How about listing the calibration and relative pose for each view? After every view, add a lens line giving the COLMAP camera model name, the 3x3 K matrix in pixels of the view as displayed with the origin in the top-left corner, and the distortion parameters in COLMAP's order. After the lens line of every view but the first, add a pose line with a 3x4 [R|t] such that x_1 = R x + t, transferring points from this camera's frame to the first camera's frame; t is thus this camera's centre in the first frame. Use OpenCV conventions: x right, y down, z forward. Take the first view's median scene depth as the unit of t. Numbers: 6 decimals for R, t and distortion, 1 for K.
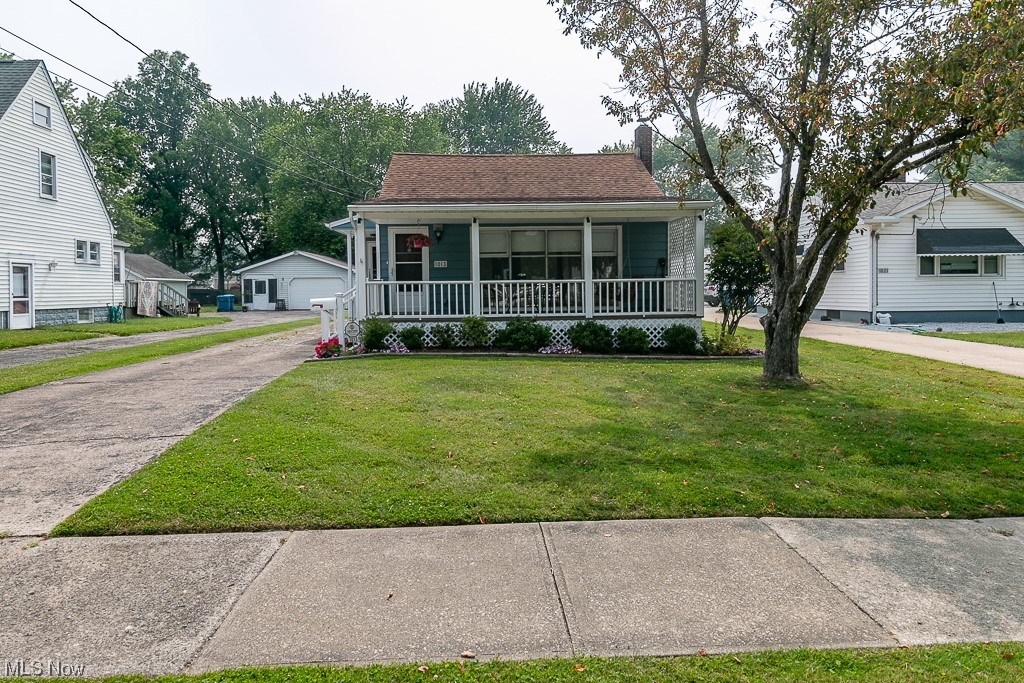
lens RADIAL K [[619.3, 0, 512.0], [0, 619.3, 341.5], [0, 0, 1]] dist [0.002233, 0.000364]
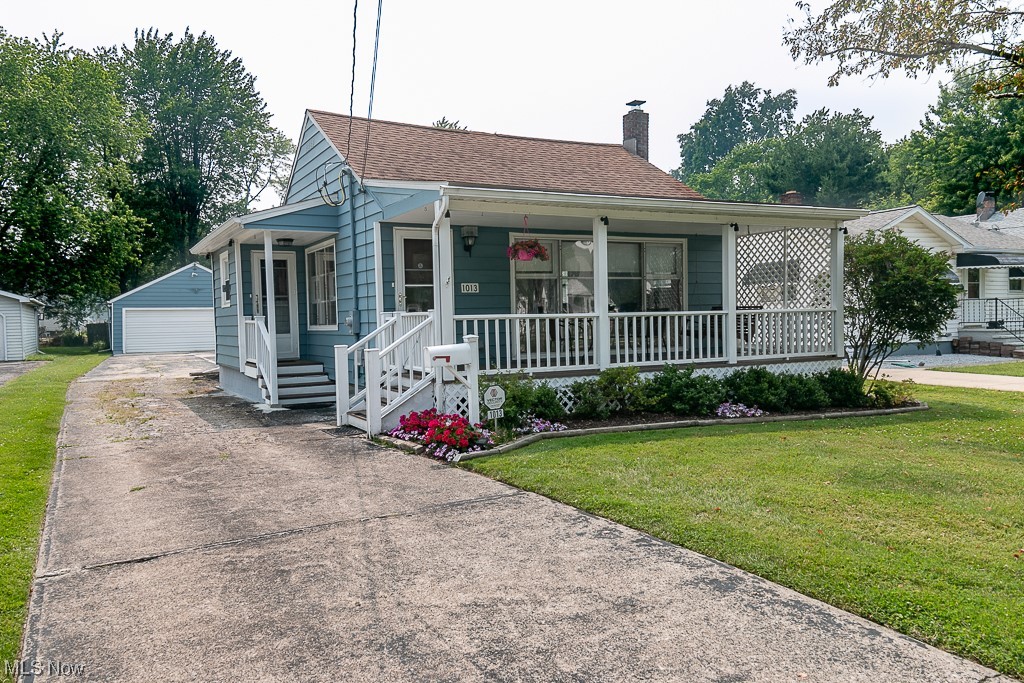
lens RADIAL K [[787.9, 0, 512.0], [0, 787.9, 341.5], [0, 0, 1]] dist [0.105836, -0.075324]
pose [[0.902671, -0.019791, 0.429876, -0.375763], [0.049050, 0.997163, -0.057089, -0.018405], [-0.427527, 0.072618, 0.901081, 0.216573]]
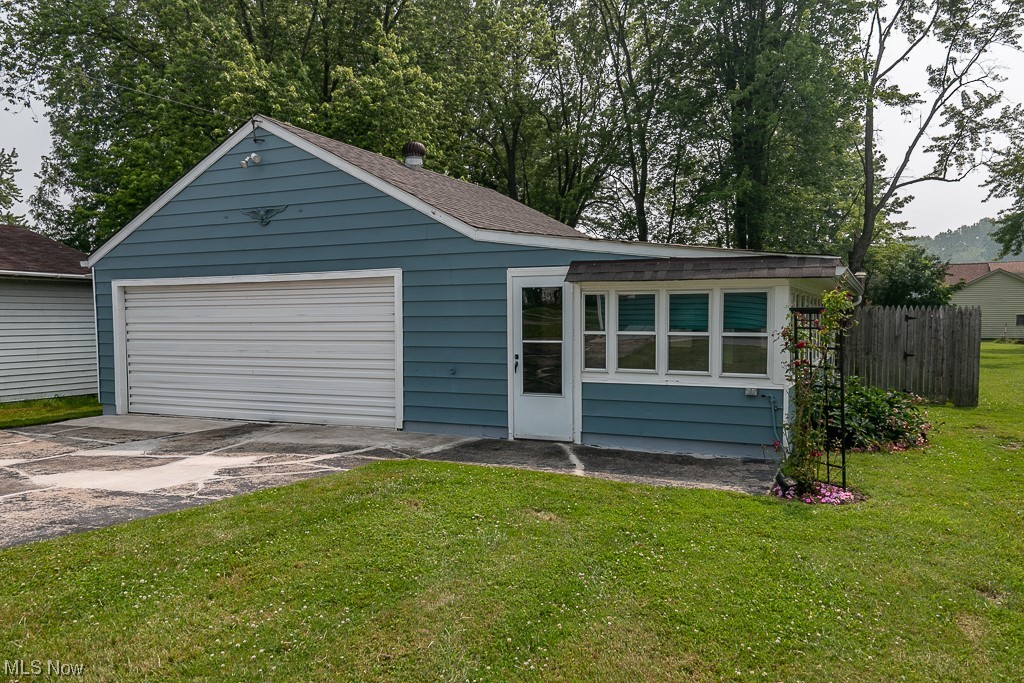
lens RADIAL K [[749.5, 0, 512.0], [0, 749.5, 341.5], [0, 0, 1]] dist [0.005103, 0.001464]
pose [[0.880291, 0.023679, -0.473842, 0.228731], [-0.041054, 0.998809, -0.026355, -0.216531], [0.472654, 0.042653, 0.880215, 2.096861]]
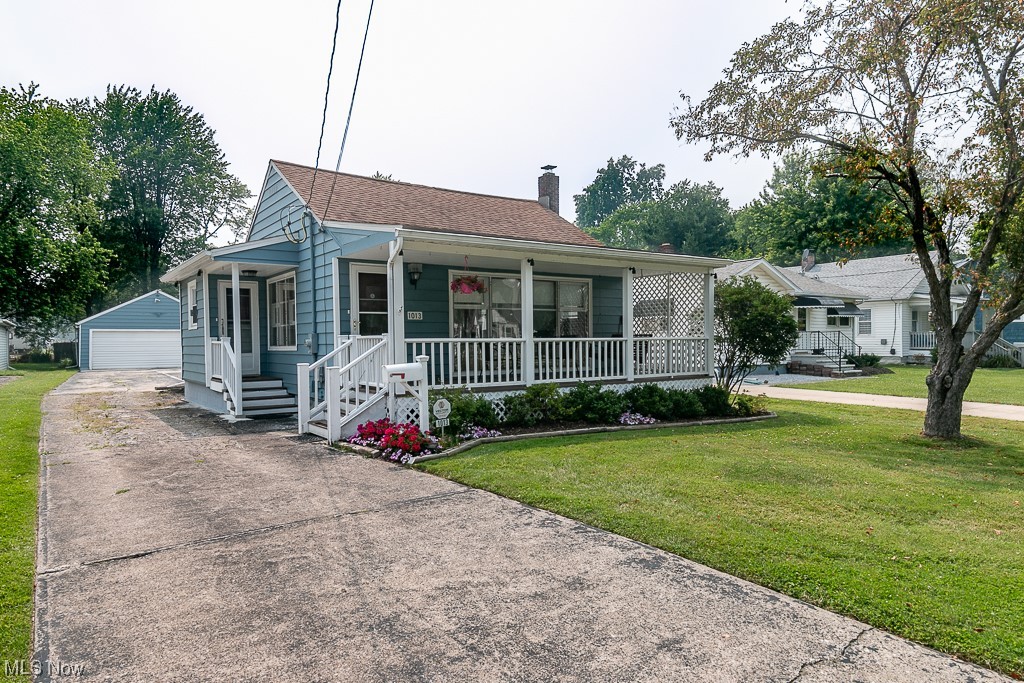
lens RADIAL K [[656.5, 0, 513.9], [0, 656.5, 349.9], [0, 0, 1]] dist [0.071647, -0.053443]
pose [[0.844901, -0.003145, 0.534913, -0.388535], [0.047603, 0.996457, -0.069331, -0.019382], [-0.532800, 0.084042, 0.842057, 0.228733]]
